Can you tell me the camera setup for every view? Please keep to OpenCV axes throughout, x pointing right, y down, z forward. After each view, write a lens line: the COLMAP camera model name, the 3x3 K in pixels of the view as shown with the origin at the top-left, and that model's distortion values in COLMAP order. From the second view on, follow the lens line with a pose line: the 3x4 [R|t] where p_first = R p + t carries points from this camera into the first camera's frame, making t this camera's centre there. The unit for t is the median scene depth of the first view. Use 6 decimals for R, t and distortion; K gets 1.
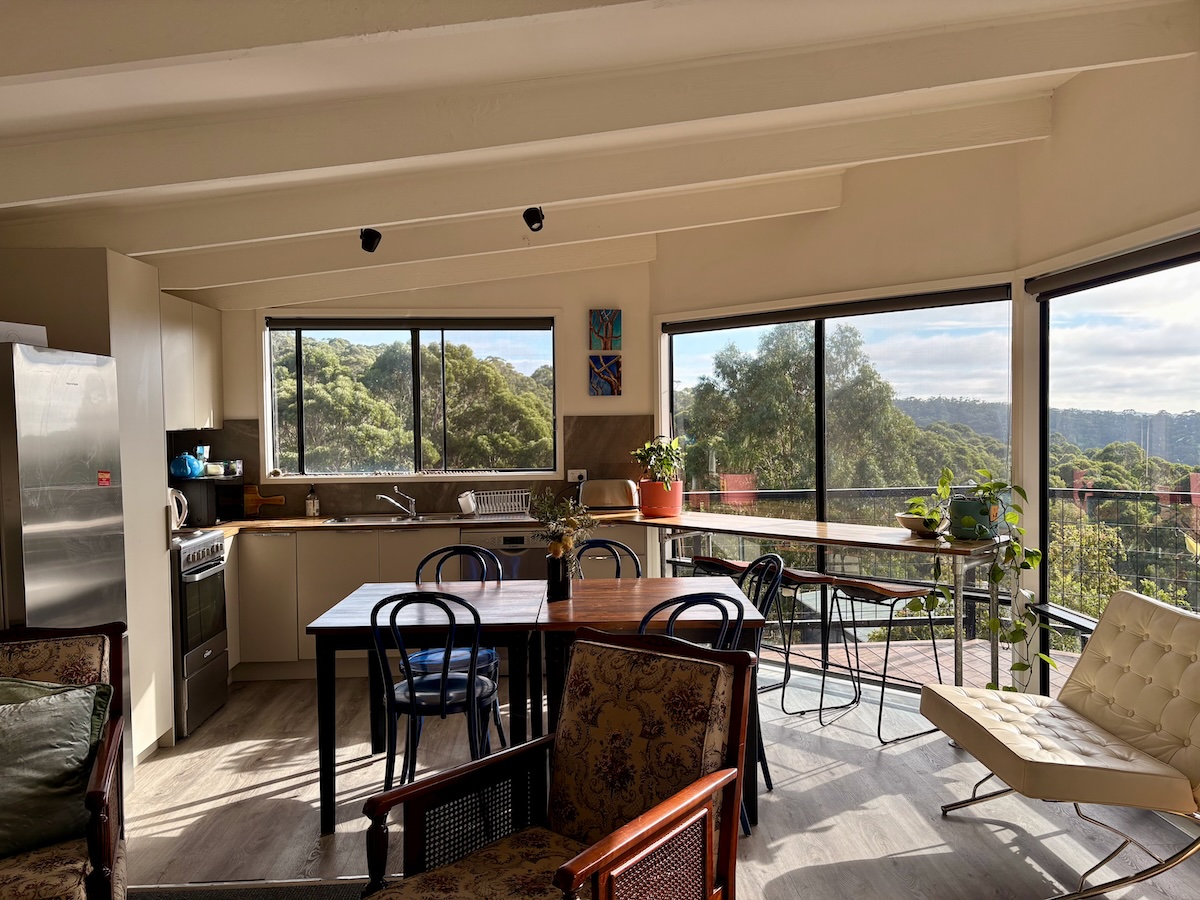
lens RADIAL K [[906.0, 0, 600.0], [0, 906.0, 450.0], [0, 0, 1]] dist [0.104945, -0.129225]
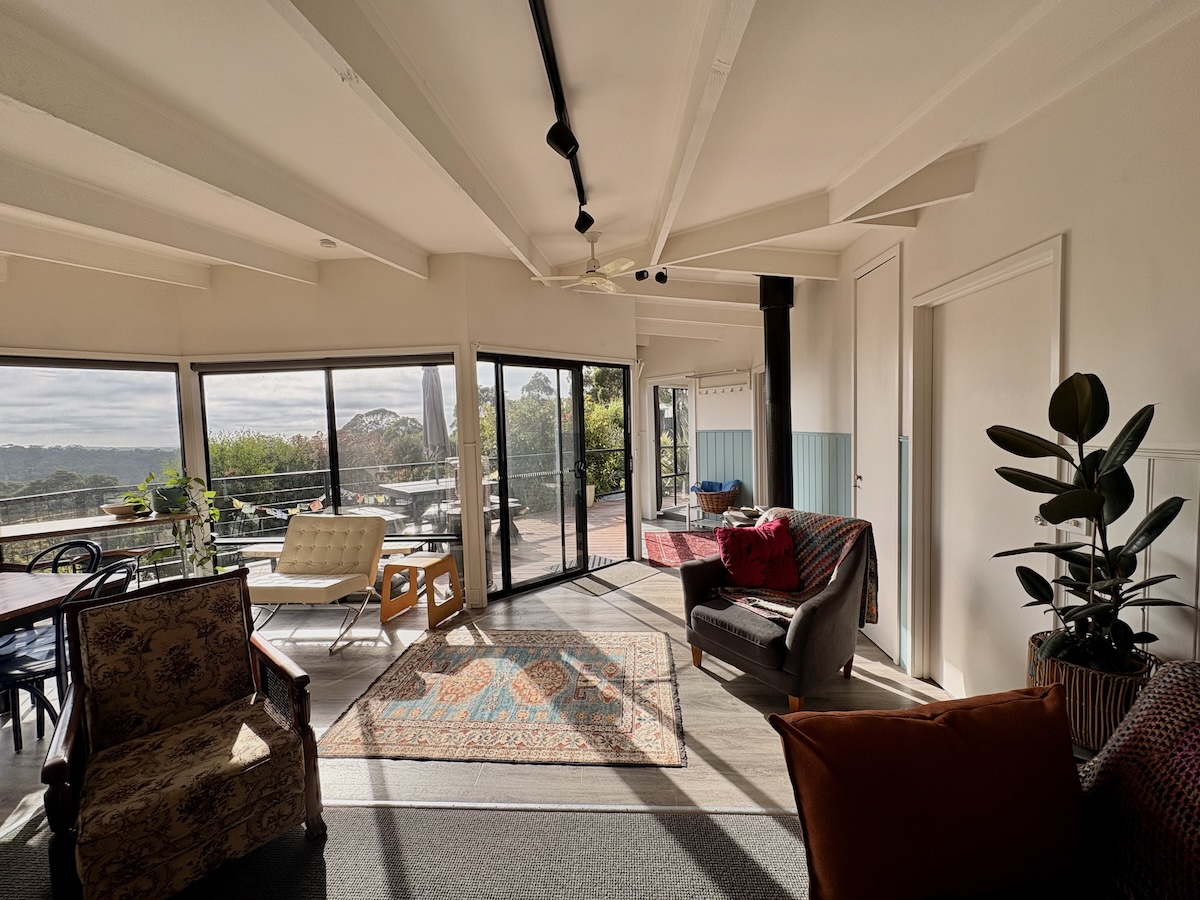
lens RADIAL K [[480.7, 0, 600.0], [0, 480.7, 450.0], [0, 0, 1]] dist [0.007817, 0.000235]
pose [[0.103865, -0.038022, 0.993864, -0.306853], [0.066705, 0.997285, 0.031182, 0.006671], [-0.992352, 0.063057, 0.106119, 0.090876]]
